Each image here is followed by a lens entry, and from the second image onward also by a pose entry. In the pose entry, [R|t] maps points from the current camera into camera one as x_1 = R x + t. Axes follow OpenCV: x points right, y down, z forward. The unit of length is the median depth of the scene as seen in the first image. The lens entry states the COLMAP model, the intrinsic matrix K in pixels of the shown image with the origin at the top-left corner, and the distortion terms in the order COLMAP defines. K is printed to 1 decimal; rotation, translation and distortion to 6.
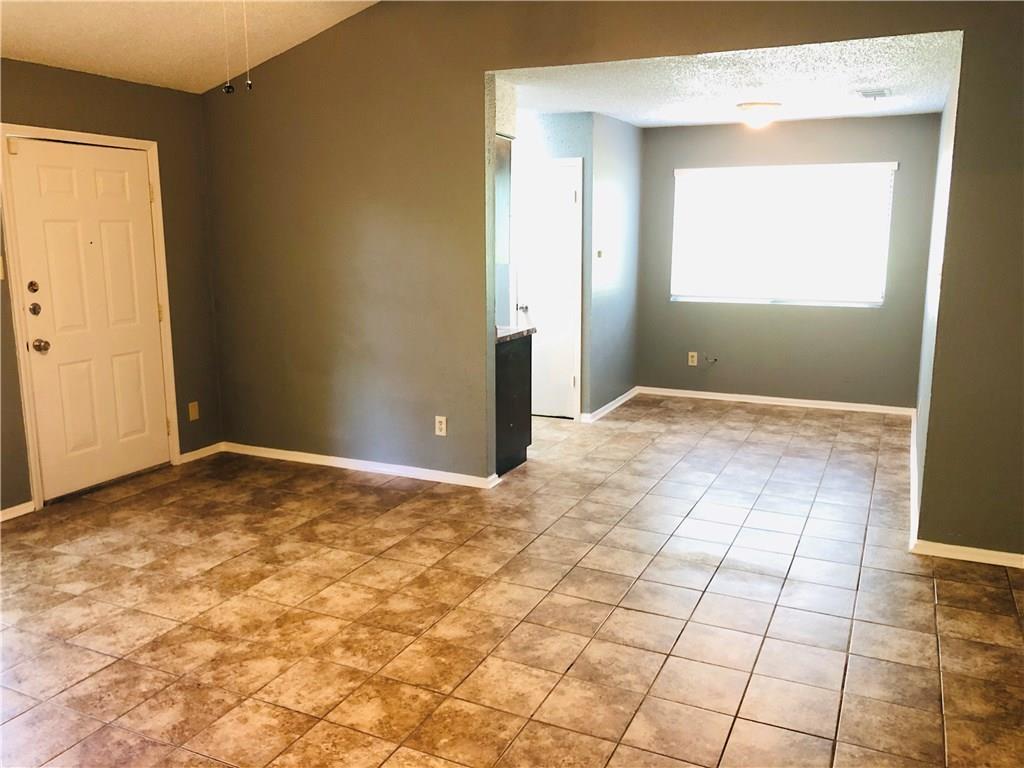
lens RADIAL K [[840.8, 0, 505.5], [0, 840.8, 374.7], [0, 0, 1]] dist [0.027745, -0.014747]
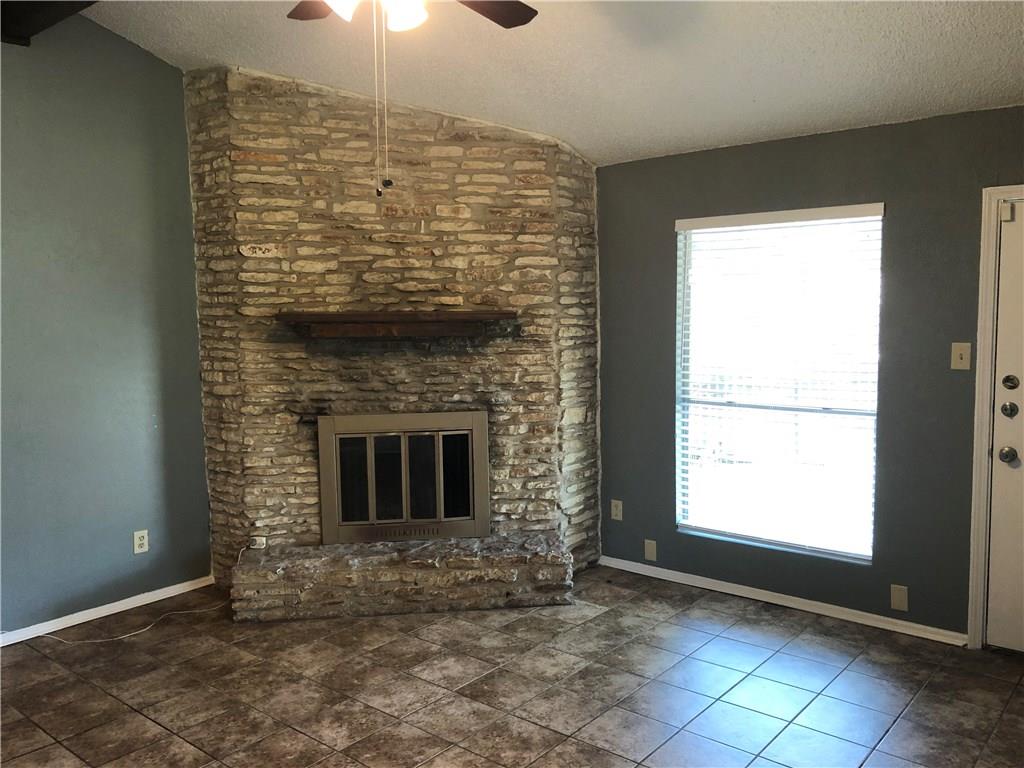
lens RADIAL K [[840.8, 0, 514.2], [0, 840.8, 379.7], [0, 0, 1]] dist [0.027745, -0.014747]
pose [[-0.255024, 0.091115, -0.962632, 0.361886], [-0.155400, 0.978747, 0.133810, -0.151294], [0.954366, 0.183718, -0.235444, 0.797779]]
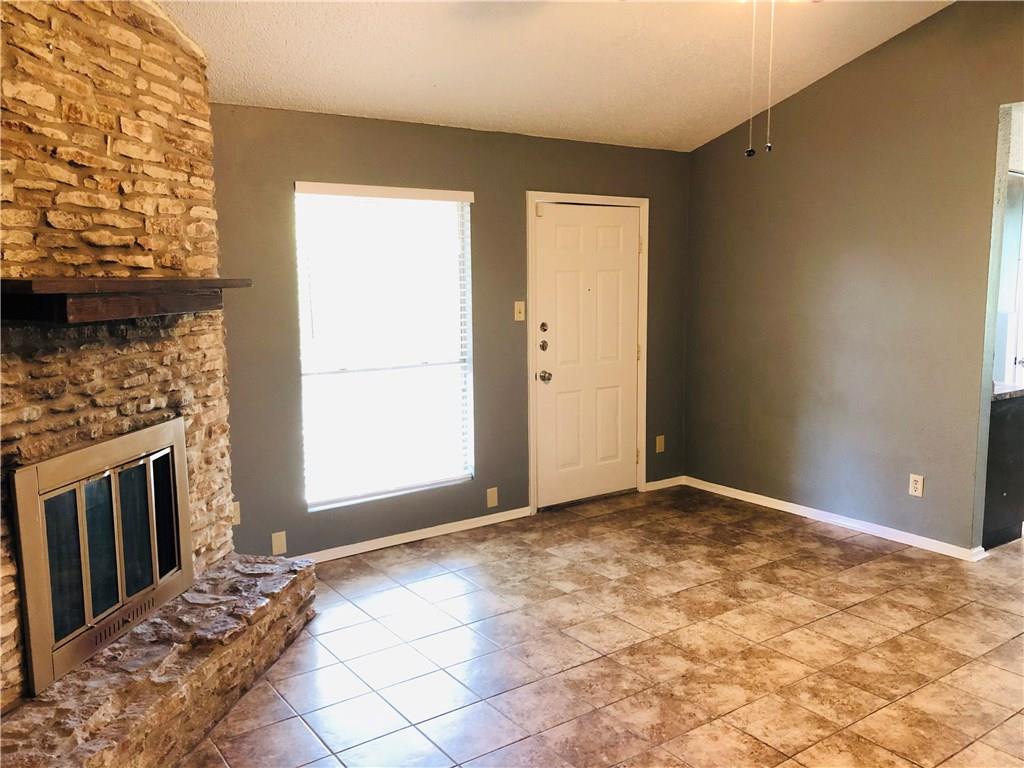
lens RADIAL K [[840.8, 0, 509.9], [0, 840.8, 379.5], [0, 0, 1]] dist [0.027745, -0.014747]
pose [[0.873938, 0.056107, -0.482788, -0.030009], [-0.078418, 0.996578, -0.026135, 0.004967], [0.479670, 0.060700, 0.875347, -0.051476]]
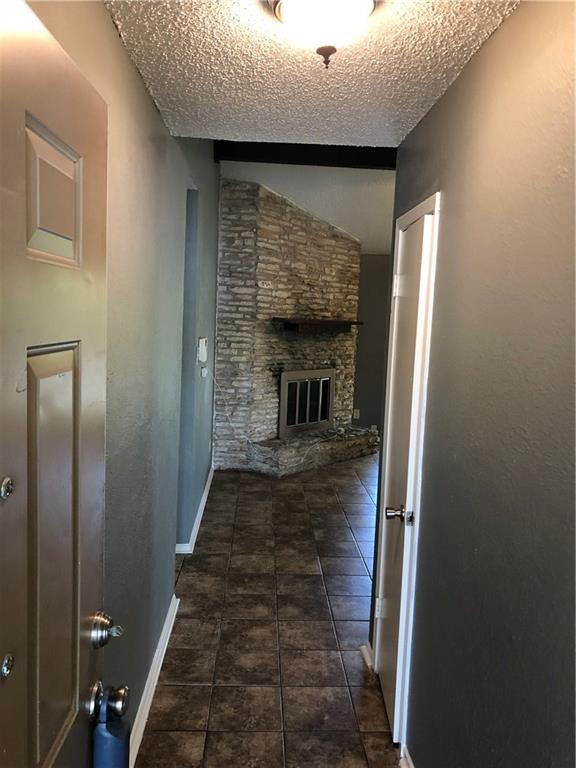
lens RADIAL K [[630.6, 0, 293.0], [0, 630.6, 391.5], [0, 0, 1]] dist [0.027745, -0.014747]
pose [[0.475664, 0.134225, -0.869326, 0.772467], [-0.196647, 0.979503, 0.043638, 0.053236], [0.857364, 0.150194, 0.492309, -0.437899]]
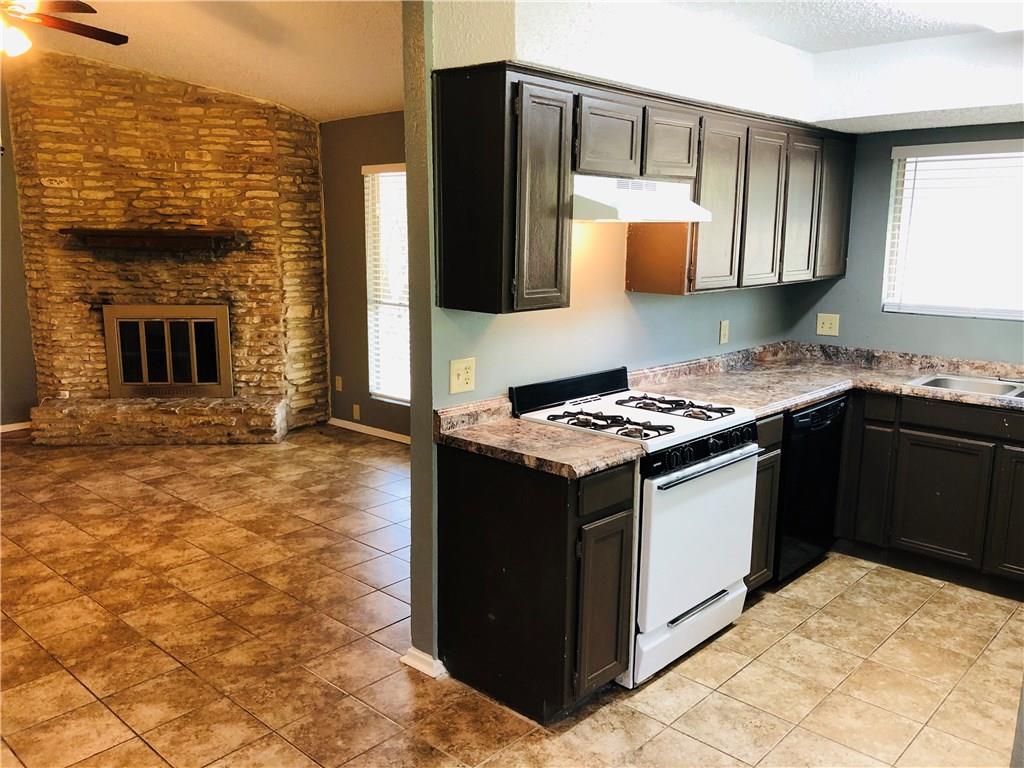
lens RADIAL K [[840.8, 0, 507.5], [0, 840.8, 379.9], [0, 0, 1]] dist [0.027745, -0.014747]
pose [[-0.303131, 0.163501, -0.938818, 0.602487], [-0.174581, 0.958970, 0.223380, -0.255191], [0.936821, 0.231613, -0.262149, 1.411897]]
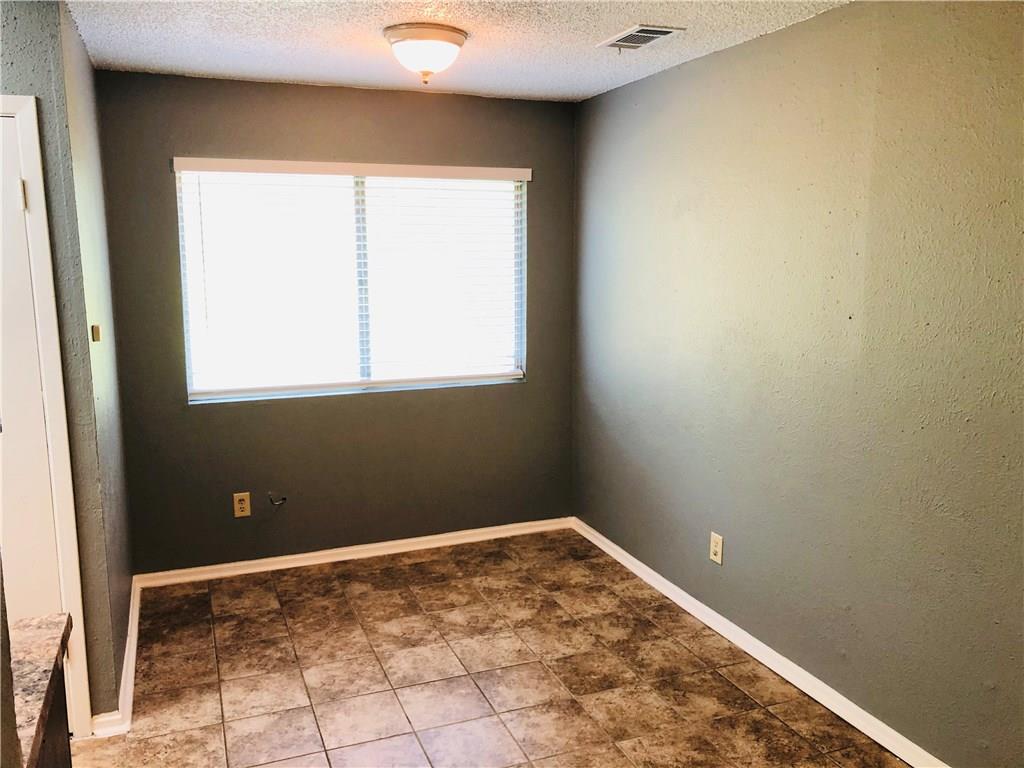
lens RADIAL K [[840.8, 0, 484.5], [0, 840.8, 371.7], [0, 0, 1]] dist [0.027745, -0.014747]
pose [[0.693251, -0.103411, 0.713239, -0.092000], [0.130100, 0.991350, 0.017279, -0.167644], [-0.708856, 0.080814, 0.700708, 0.887897]]
